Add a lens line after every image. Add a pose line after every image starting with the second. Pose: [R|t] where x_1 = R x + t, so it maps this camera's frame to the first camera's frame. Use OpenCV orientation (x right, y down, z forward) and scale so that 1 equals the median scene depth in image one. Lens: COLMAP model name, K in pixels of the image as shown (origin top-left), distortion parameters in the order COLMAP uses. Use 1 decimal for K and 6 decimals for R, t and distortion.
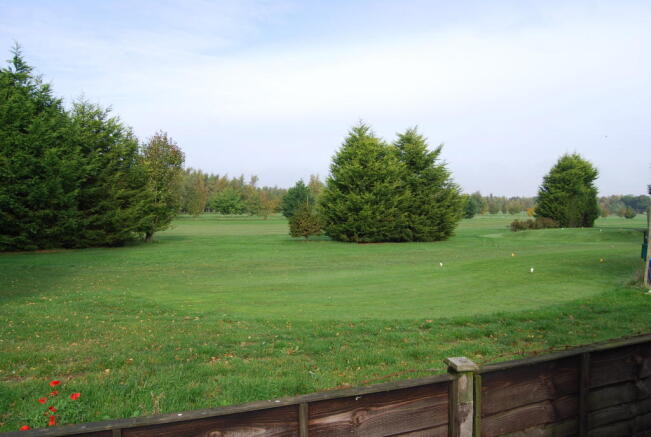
lens RADIAL K [[510.6, 0, 324.1], [0, 510.6, 215.8], [0, 0, 1]] dist [-0.070190, 0.000737]
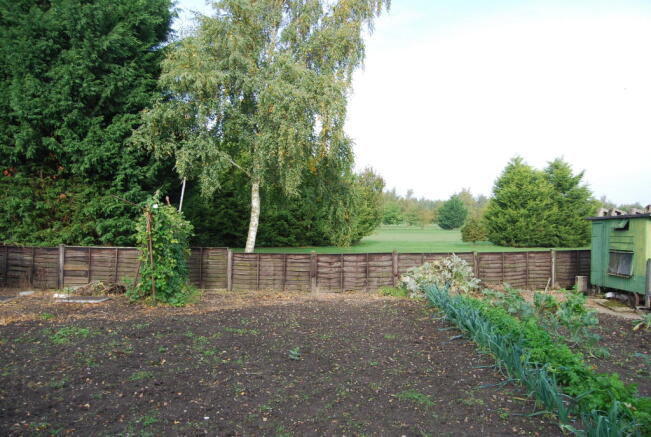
lens RADIAL K [[510.6, 0, 324.7], [0, 510.6, 222.3], [0, 0, 1]] dist [-0.070190, 0.000737]
pose [[0.962118, 0.006567, -0.272556, -0.047433], [-0.008545, 0.999945, -0.006072, 0.001395], [0.272501, 0.008171, 0.962121, -0.365988]]
